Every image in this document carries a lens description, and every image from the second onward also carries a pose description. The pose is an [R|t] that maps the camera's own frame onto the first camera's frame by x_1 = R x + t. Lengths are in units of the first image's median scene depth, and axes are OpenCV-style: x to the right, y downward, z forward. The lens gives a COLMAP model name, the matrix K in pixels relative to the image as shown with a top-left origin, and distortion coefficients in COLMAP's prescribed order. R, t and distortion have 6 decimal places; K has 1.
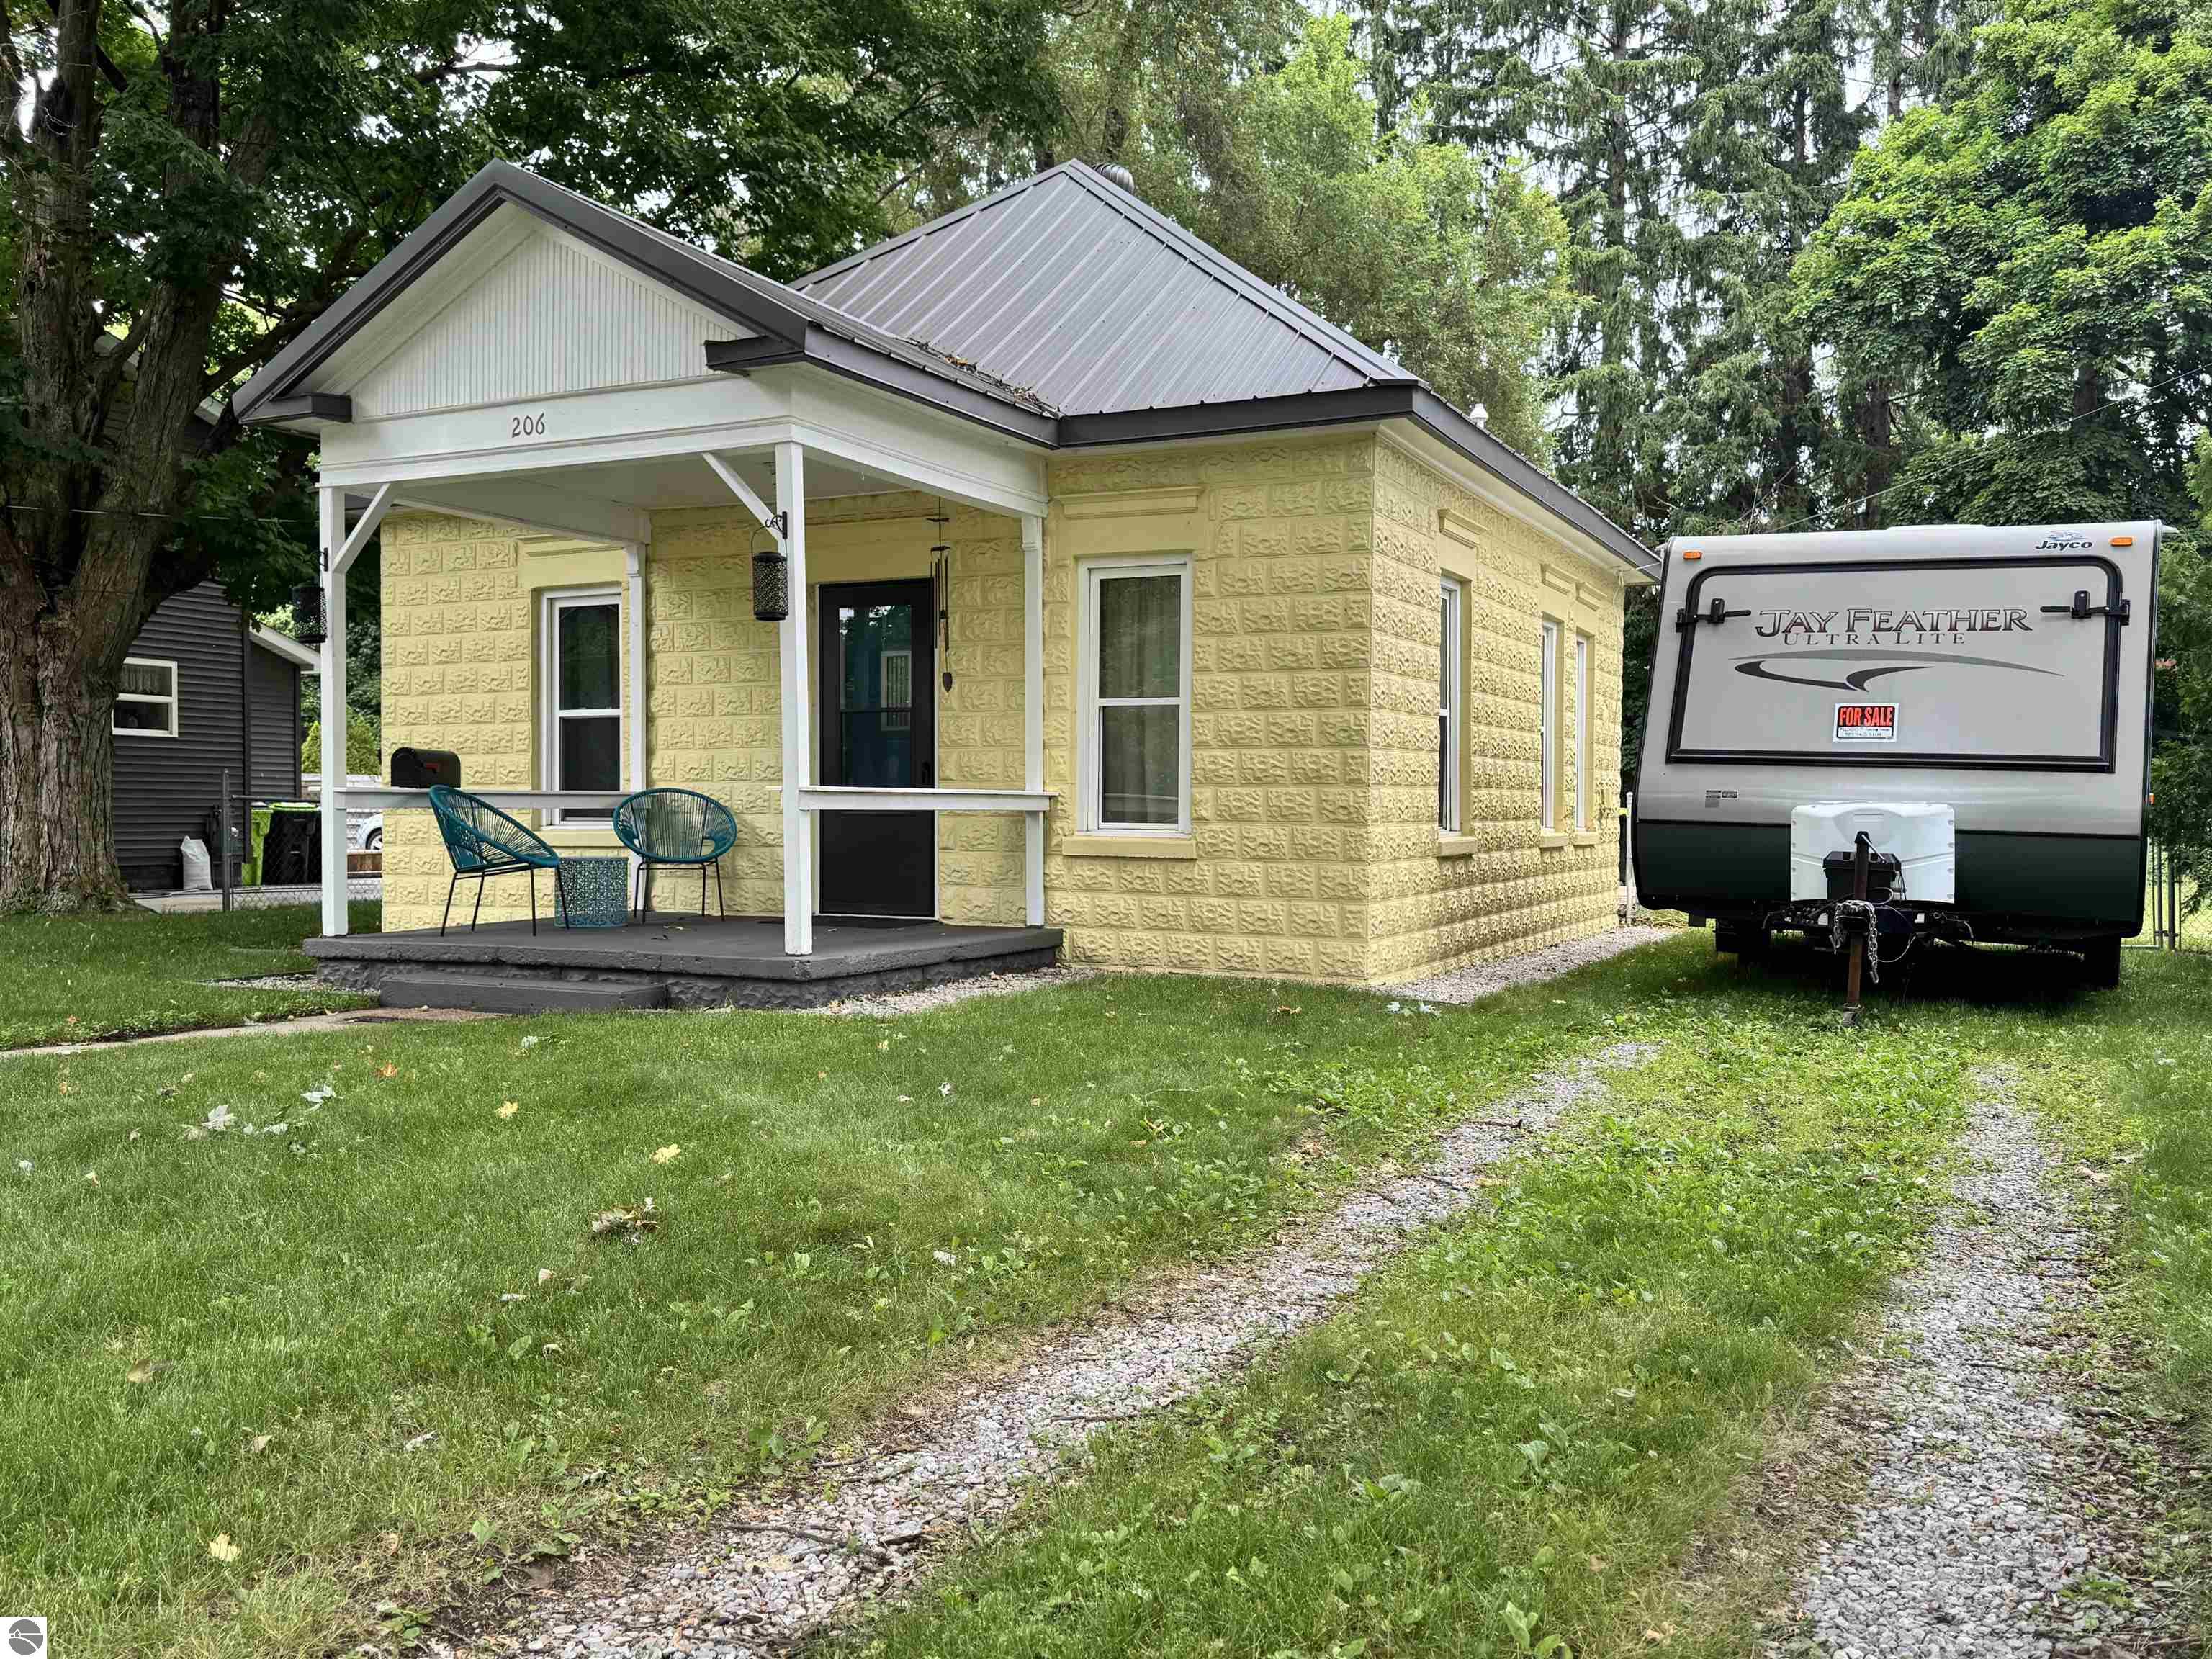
lens RADIAL K [[1784.7, 0, 1103.4], [0, 1784.7, 841.2], [0, 0, 1]] dist [0.101814, -0.007147]
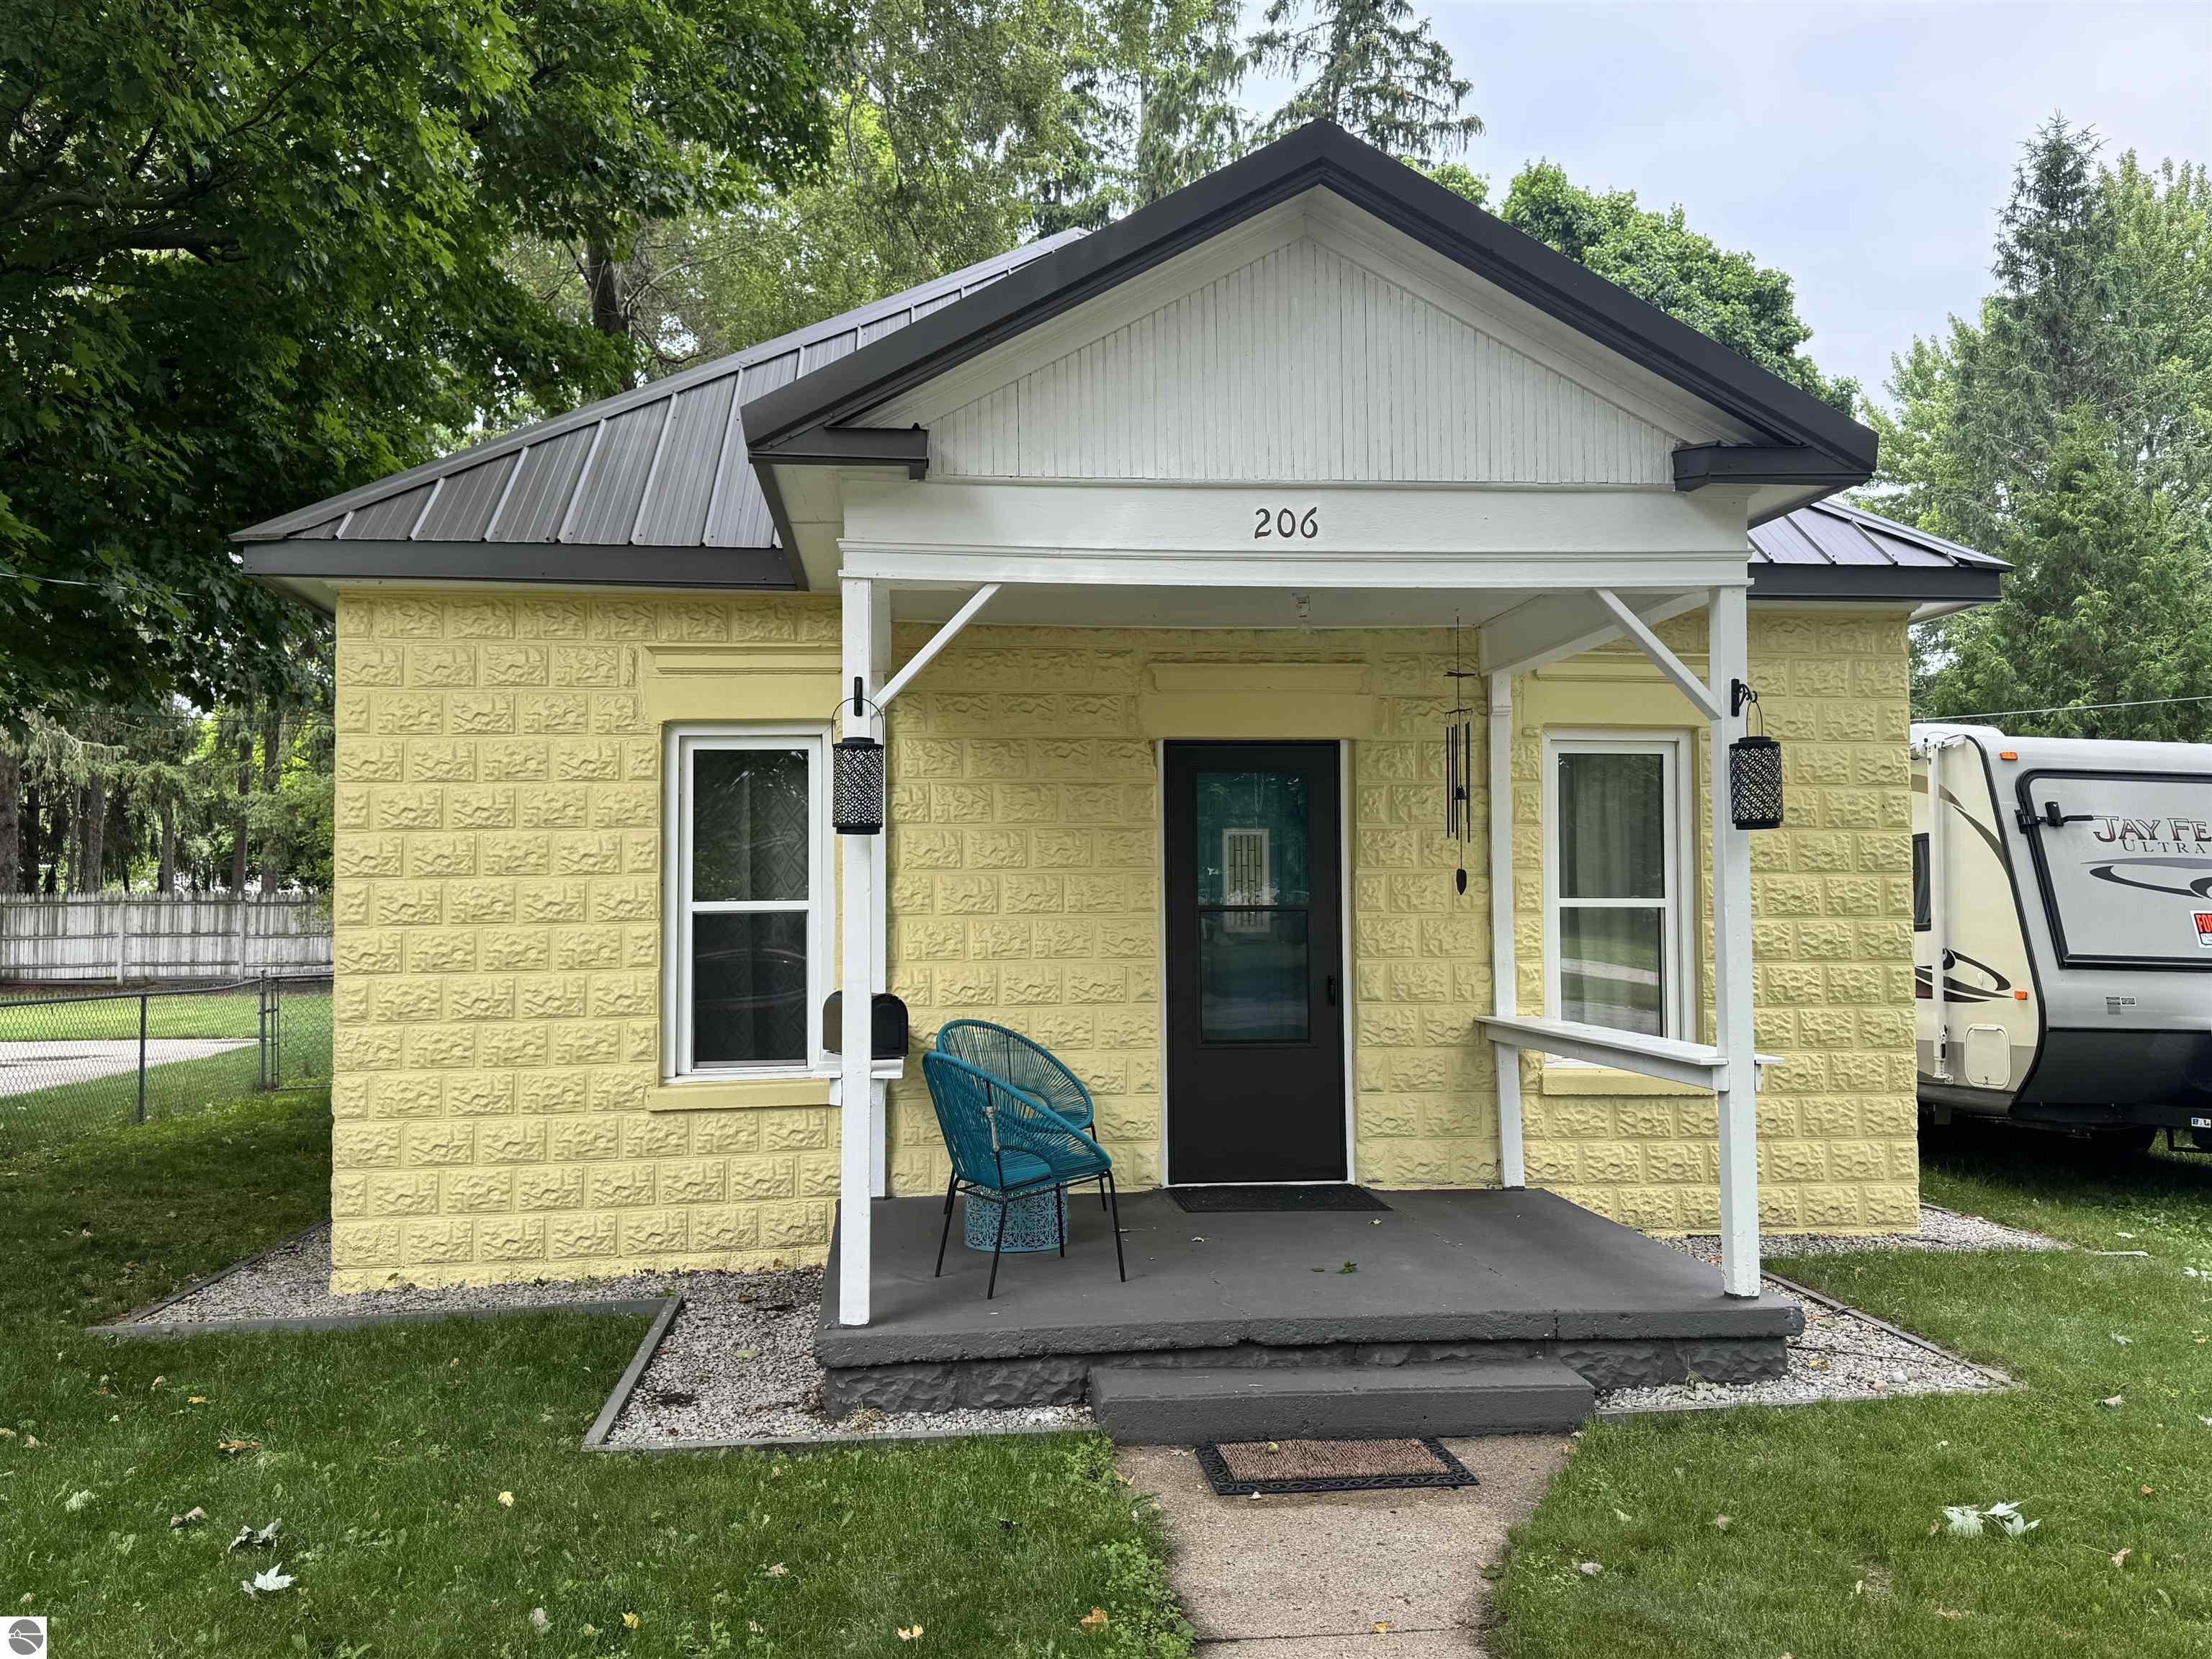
lens RADIAL K [[1784.7, 0, 1103.6], [0, 1784.7, 820.0], [0, 0, 1]] dist [0.101814, -0.007147]
pose [[0.840089, 0.016591, 0.542195, -0.662360], [0.020063, 0.997898, -0.061622, -0.072967], [-0.542078, 0.062646, 0.837990, 0.442274]]
